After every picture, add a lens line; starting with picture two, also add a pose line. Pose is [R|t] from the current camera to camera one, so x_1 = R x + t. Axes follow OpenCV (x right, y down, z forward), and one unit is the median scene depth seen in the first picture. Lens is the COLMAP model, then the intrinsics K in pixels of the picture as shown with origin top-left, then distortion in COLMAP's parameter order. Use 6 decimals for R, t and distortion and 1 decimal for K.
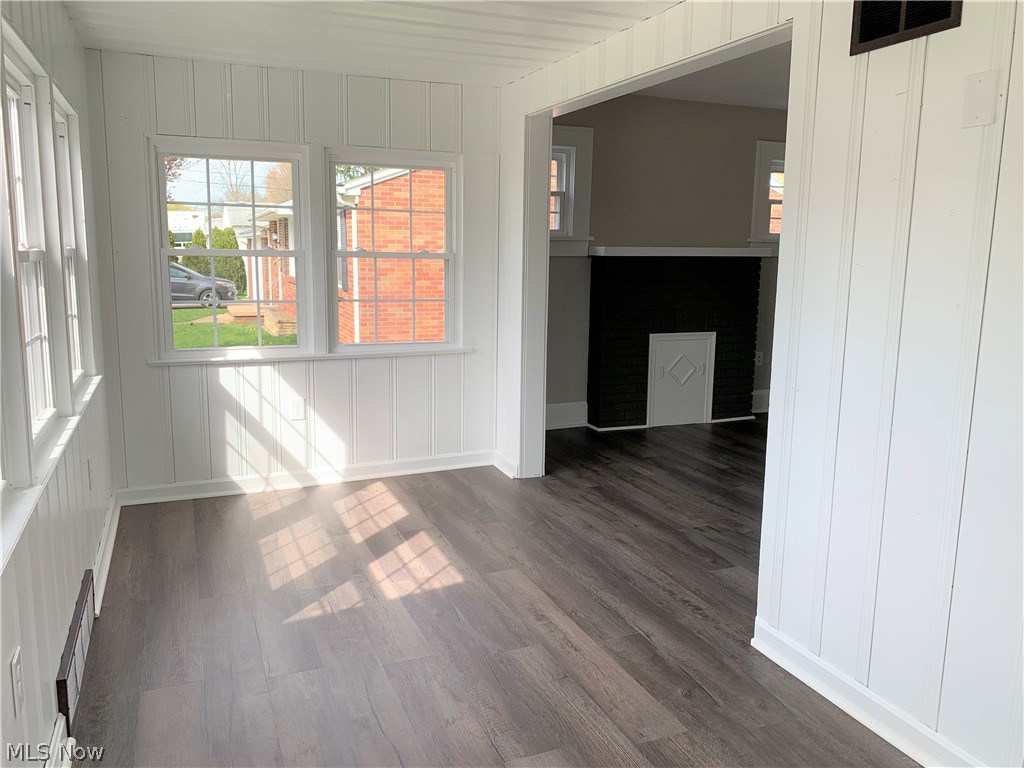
lens RADIAL K [[789.1, 0, 506.6], [0, 789.1, 379.5], [0, 0, 1]] dist [0.058870, -0.073072]
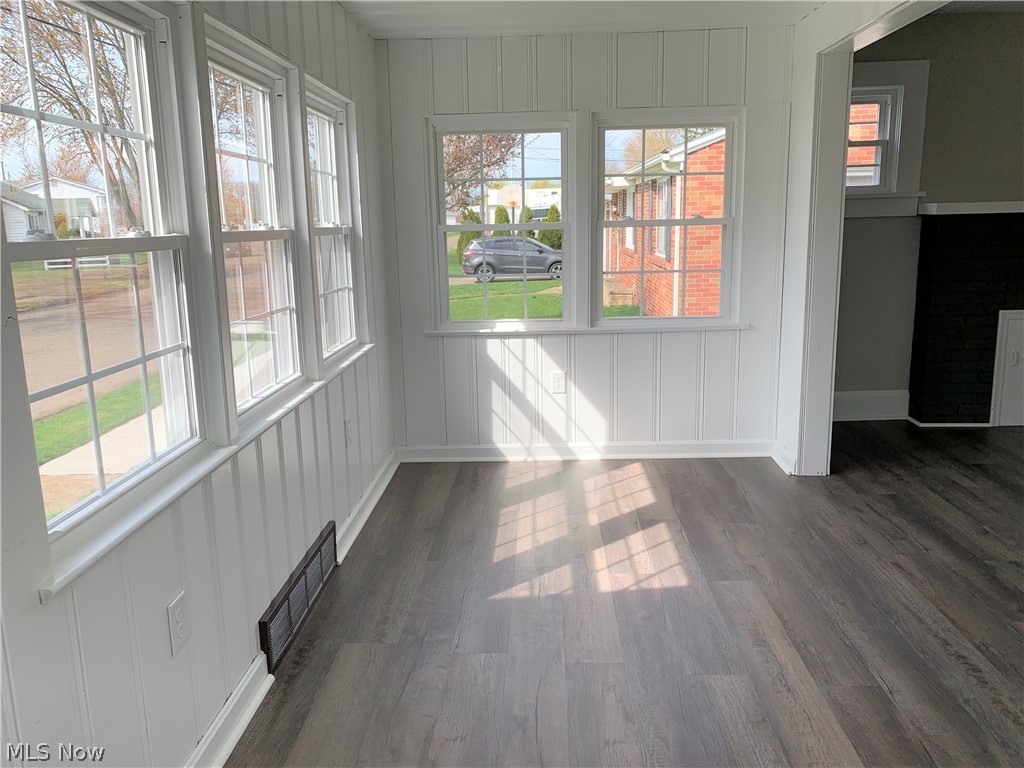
lens RADIAL K [[789.1, 0, 506.6], [0, 789.1, 379.5], [0, 0, 1]] dist [0.058870, -0.073072]
pose [[0.908299, 0.051194, -0.415178, 0.090714], [-0.035636, 0.998345, 0.045139, -0.009186], [0.416801, -0.026204, 0.908620, 0.072437]]
